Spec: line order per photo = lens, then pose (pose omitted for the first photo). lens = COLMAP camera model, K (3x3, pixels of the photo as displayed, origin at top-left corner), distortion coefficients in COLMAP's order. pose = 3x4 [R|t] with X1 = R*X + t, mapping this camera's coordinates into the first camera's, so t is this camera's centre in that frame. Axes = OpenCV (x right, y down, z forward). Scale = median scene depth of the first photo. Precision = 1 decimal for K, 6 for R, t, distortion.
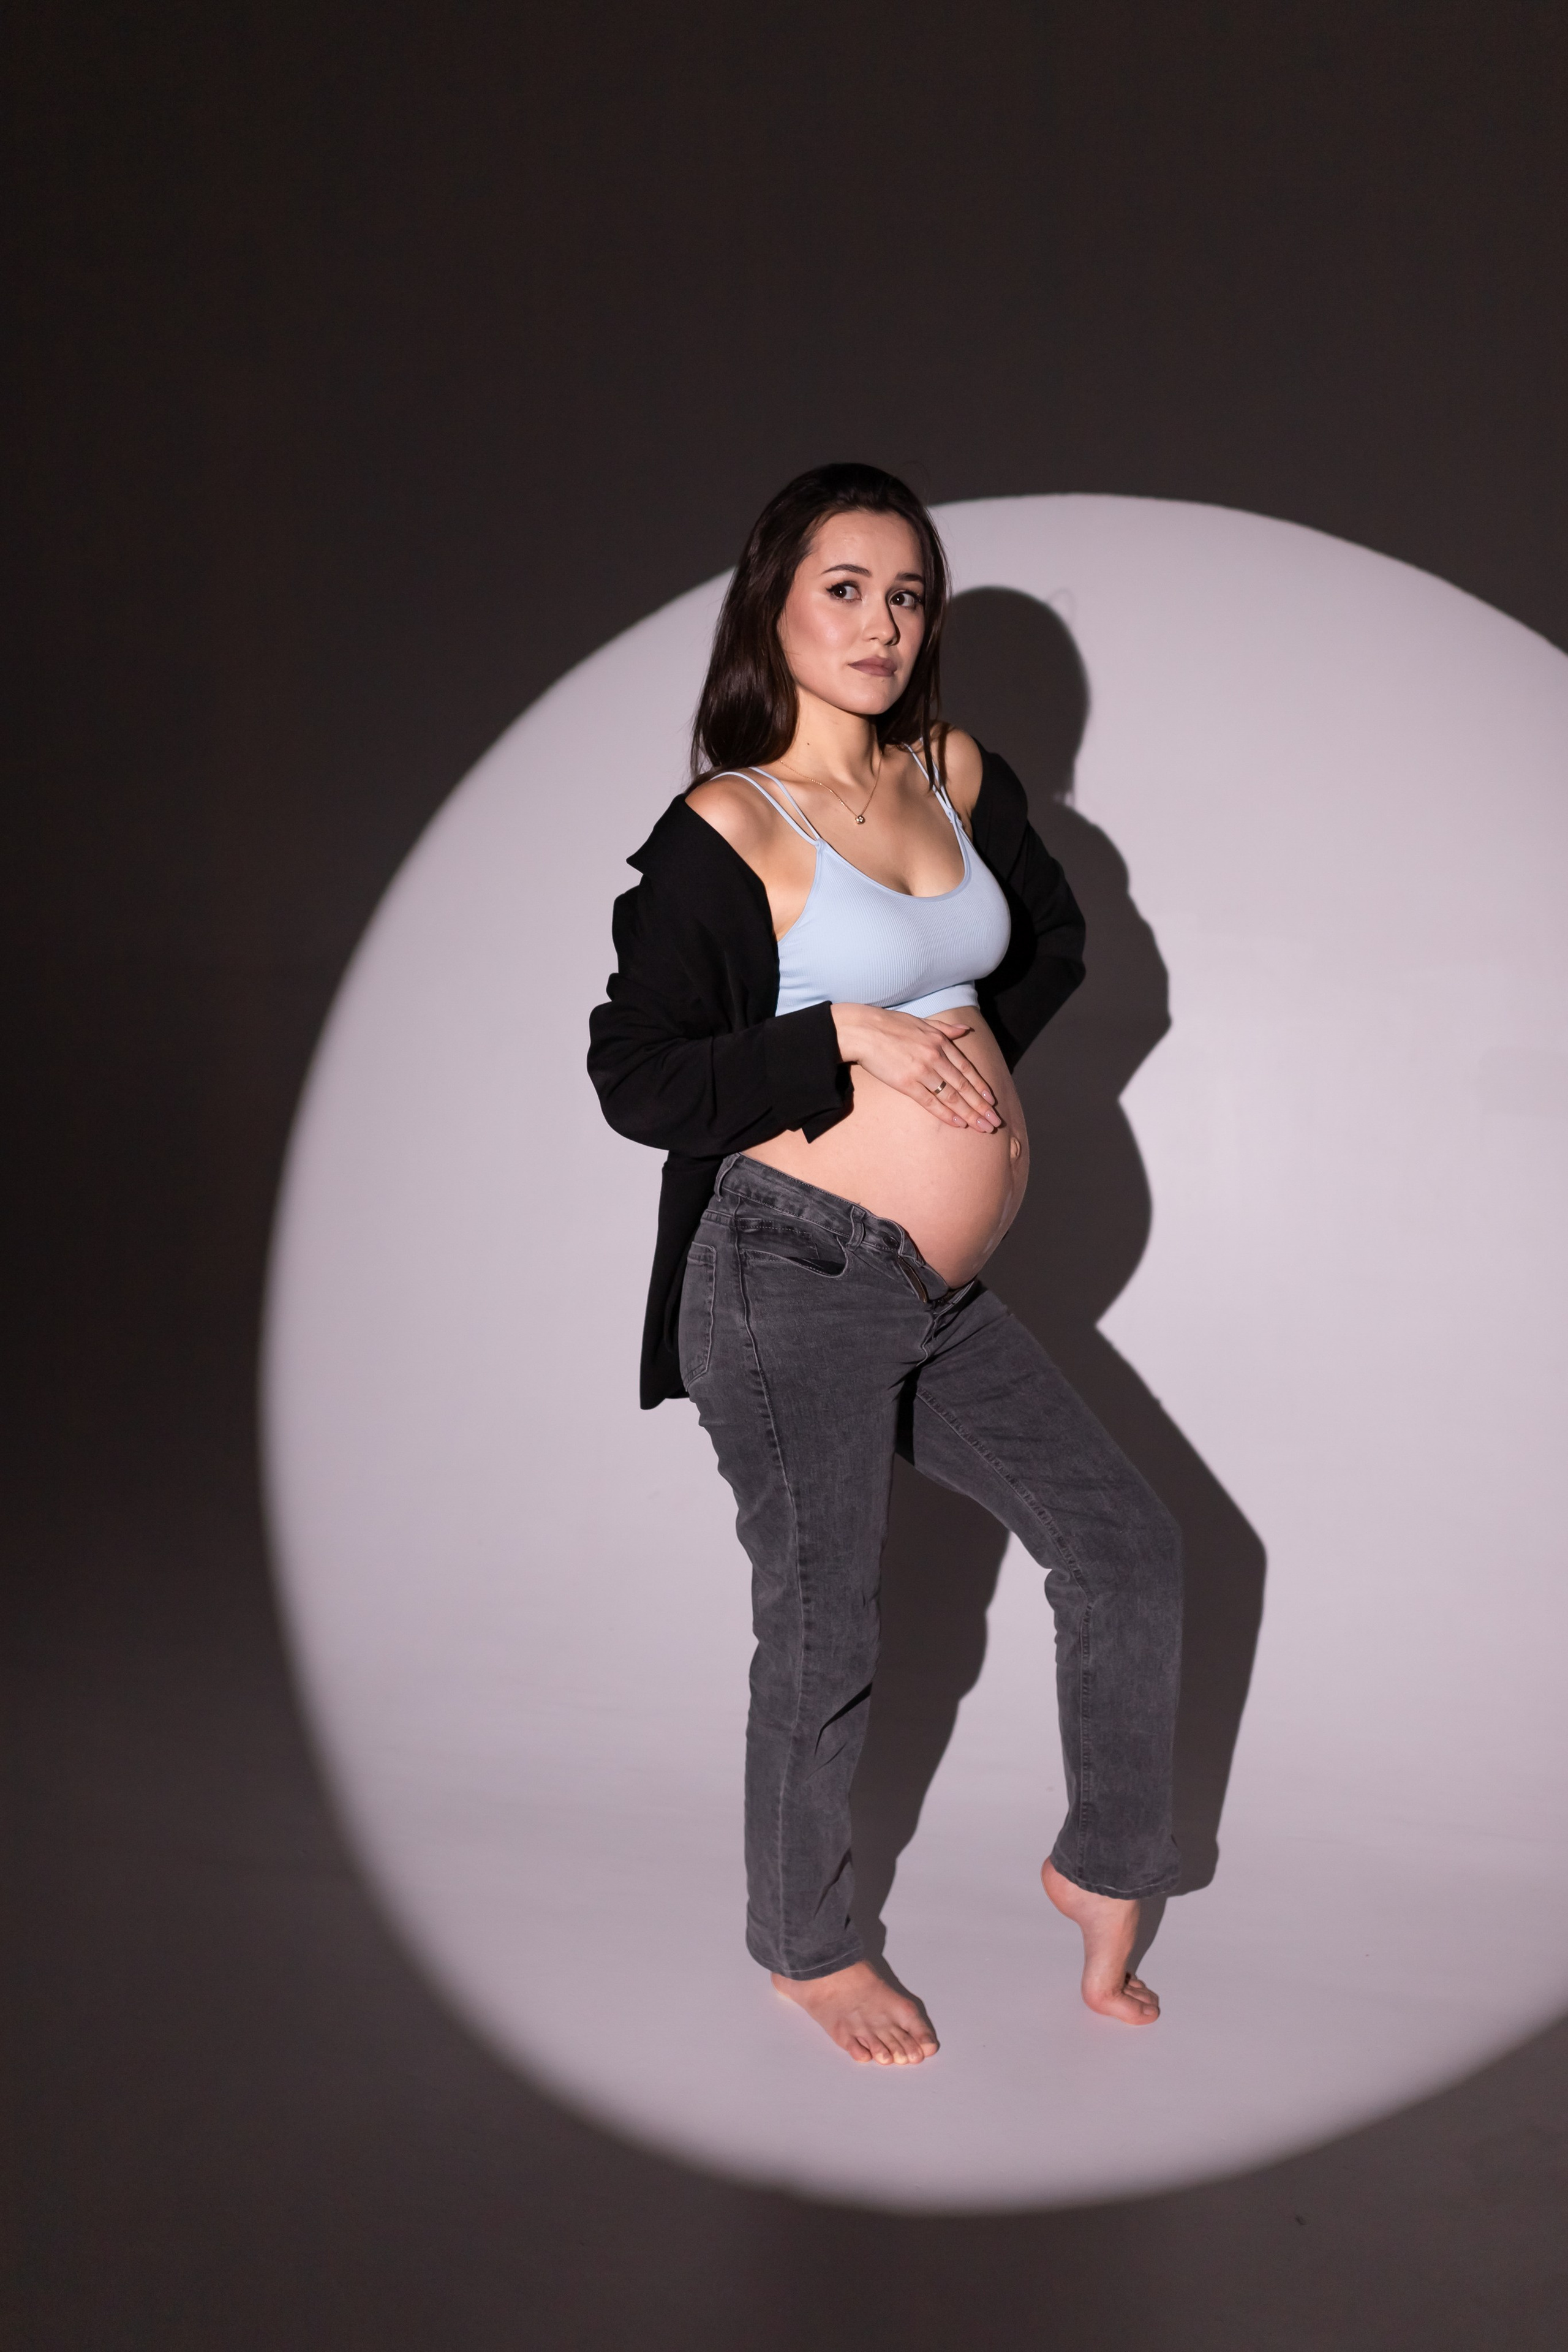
lens RADIAL K [[2214.6, 0, 784.0], [0, 2214.6, 1176.0], [0, 0, 1]] dist [-0.003306, -0.021358]
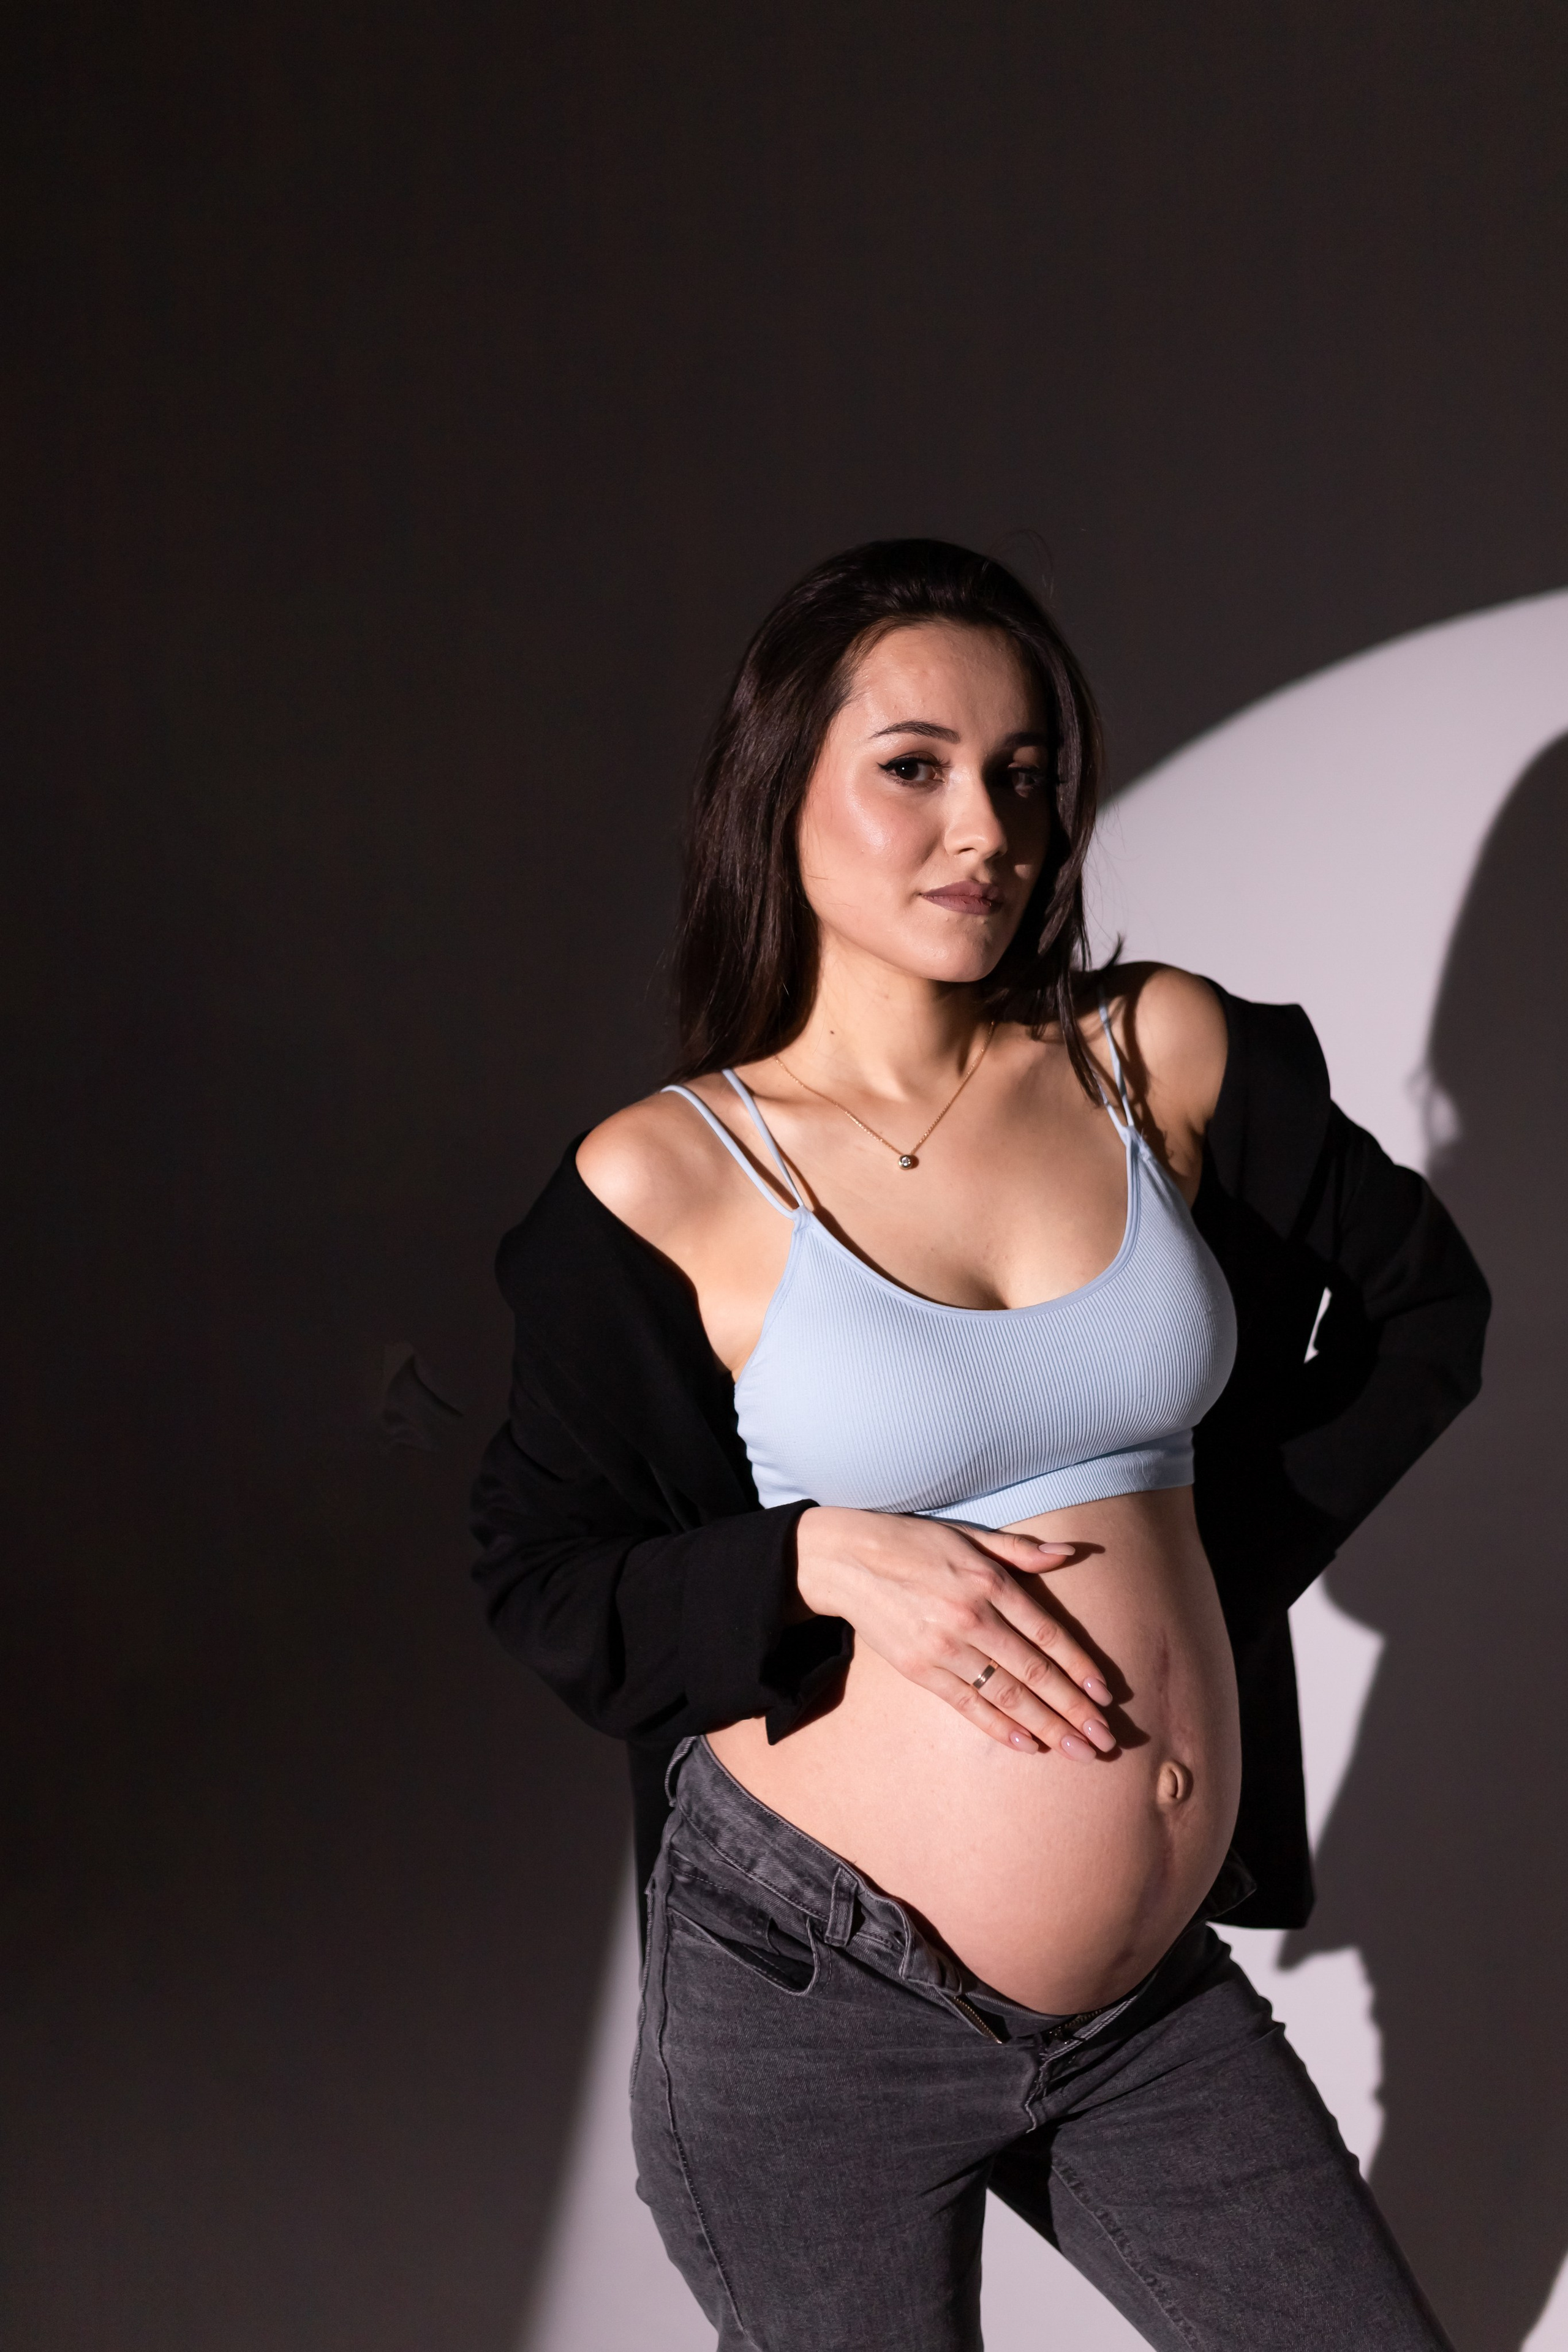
lens RADIAL K [[2214.6, 0, 784.0], [0, 2214.6, 1176.0], [0, 0, 1]] dist [-0.003306, -0.021358]
pose [[0.886019, 0.017978, -0.463300, 0.270463], [-0.040689, 0.998408, -0.039071, -0.135926], [0.461859, 0.053469, 0.885340, 0.487232]]
